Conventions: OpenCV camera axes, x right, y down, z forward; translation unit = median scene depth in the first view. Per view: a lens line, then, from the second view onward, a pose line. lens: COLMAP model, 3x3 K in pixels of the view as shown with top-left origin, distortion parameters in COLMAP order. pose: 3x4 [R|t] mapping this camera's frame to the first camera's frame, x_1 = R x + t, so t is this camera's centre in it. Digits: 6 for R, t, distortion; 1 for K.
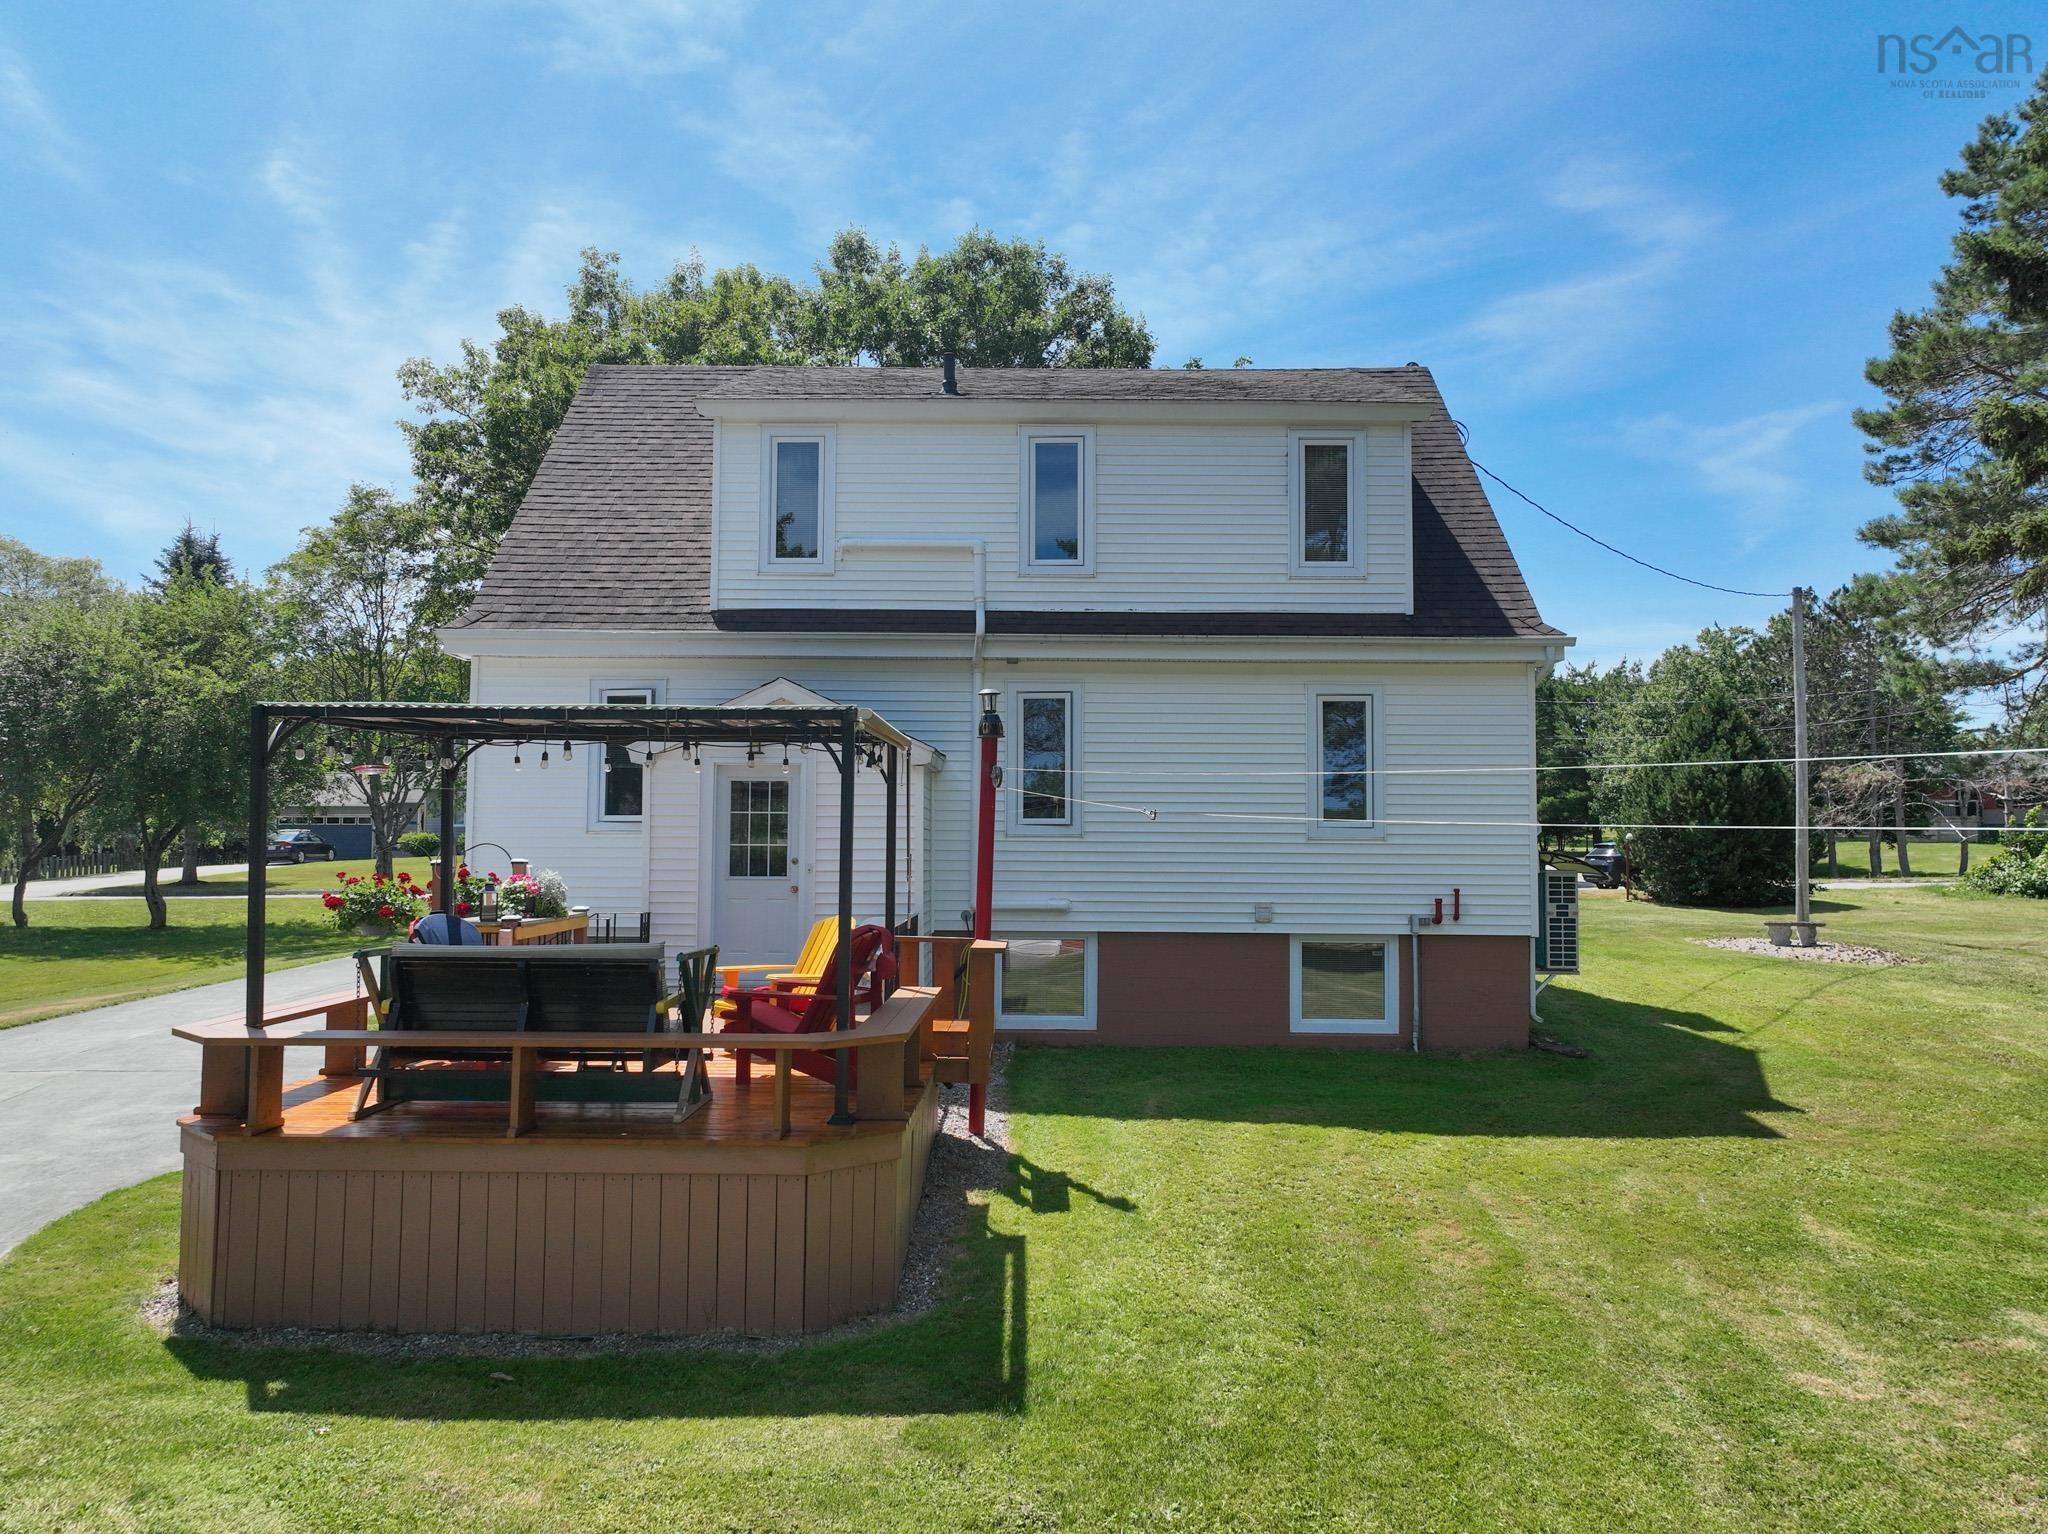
lens RADIAL K [[1431.8, 0, 1012.3], [0, 1431.8, 781.5], [0, 0, 1]] dist [-0.001223, 0.005042]
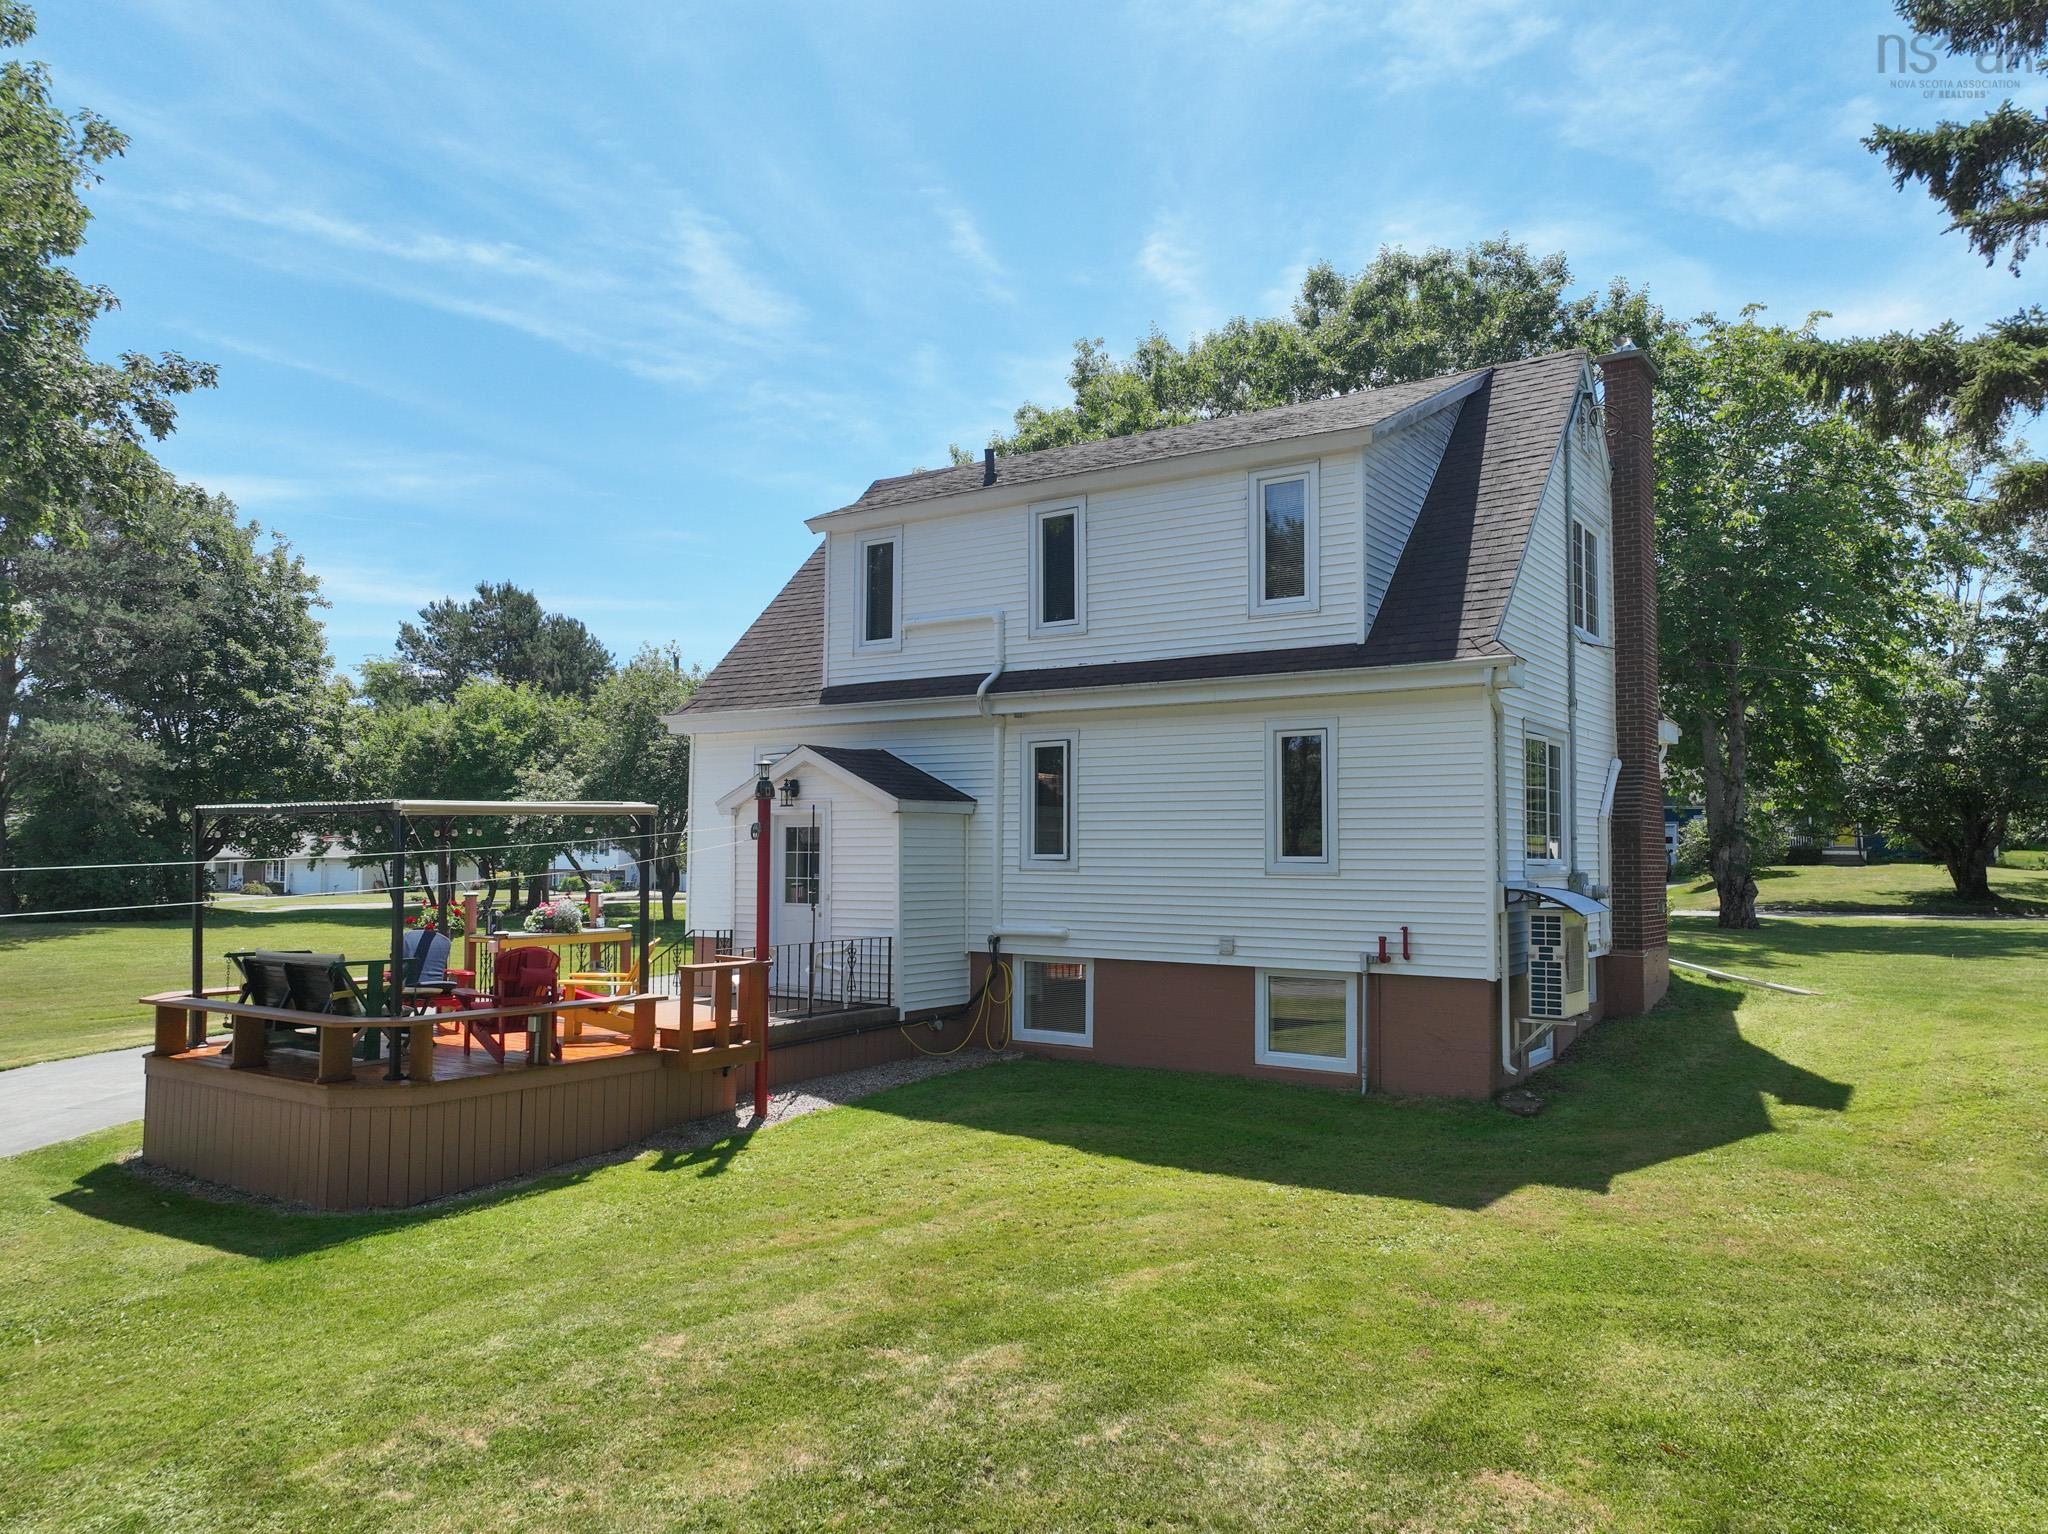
lens RADIAL K [[1431.8, 0, 1012.3], [0, 1431.8, 781.5], [0, 0, 1]] dist [-0.001223, 0.005042]
pose [[0.831015, -0.031468, -0.555360, 0.619513], [0.028812, 0.999493, -0.013520, -0.016735], [0.555504, -0.004766, 0.831500, 0.056867]]
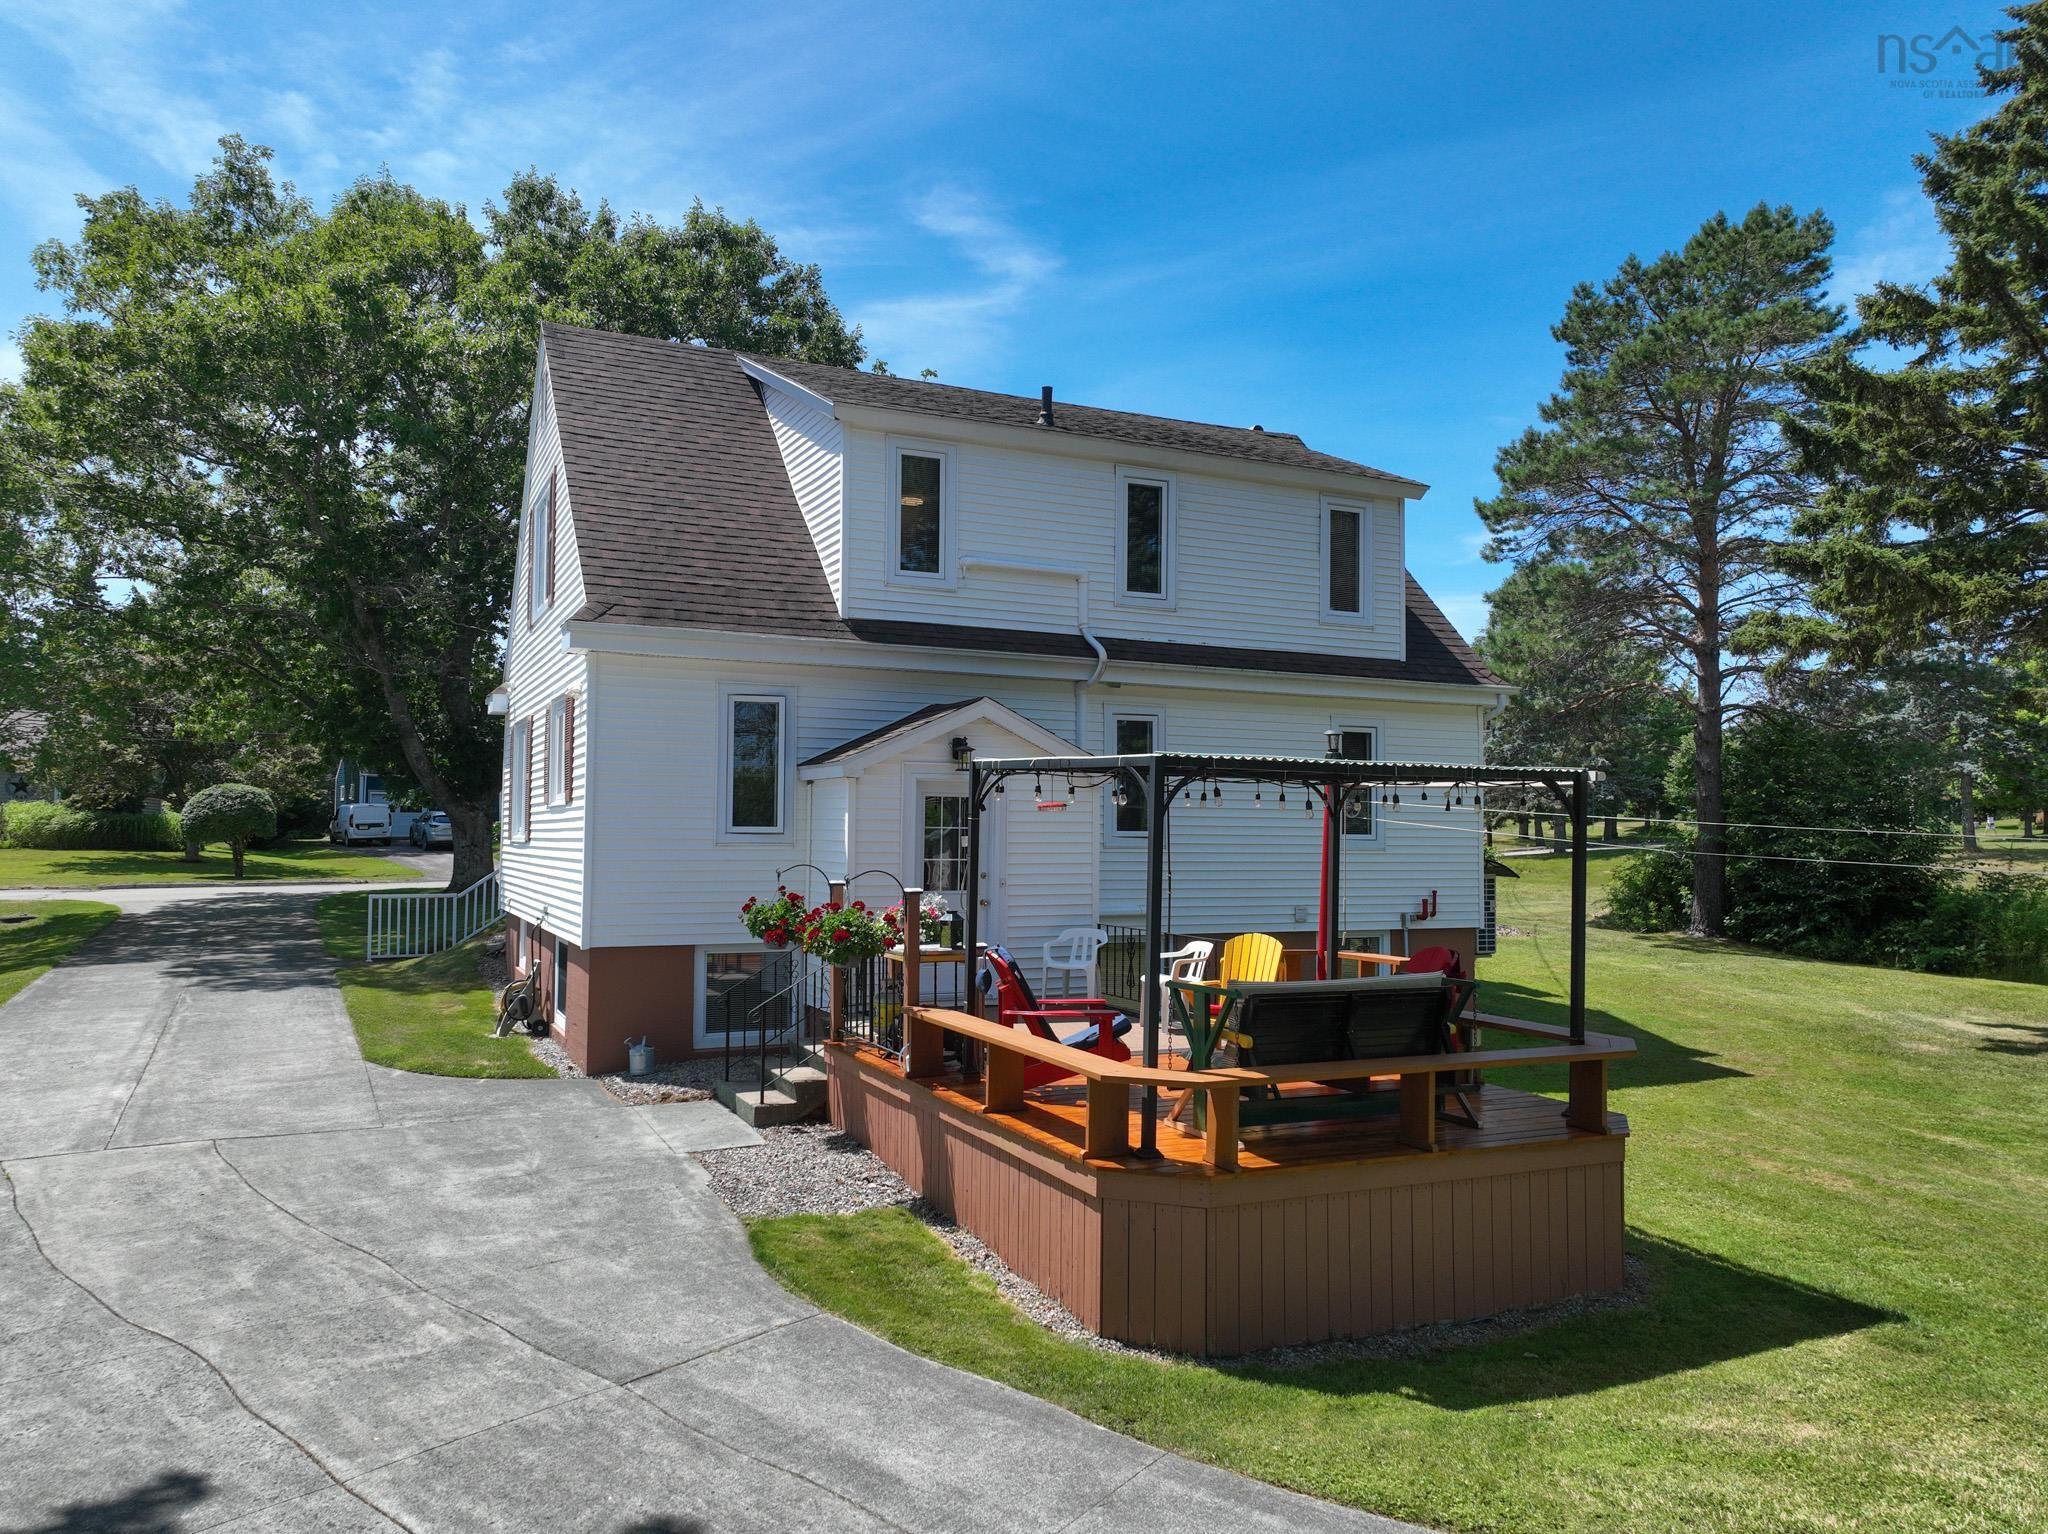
lens RADIAL K [[1435.6, 0, 1010.1], [0, 1435.6, 762.2], [0, 0, 1]] dist [-0.001864, 0.023593]
pose [[0.905835, 0.023535, 0.422977, -0.522101], [-0.024220, 0.999700, -0.003756, -0.019836], [-0.422938, -0.006842, 0.906133, 0.054963]]
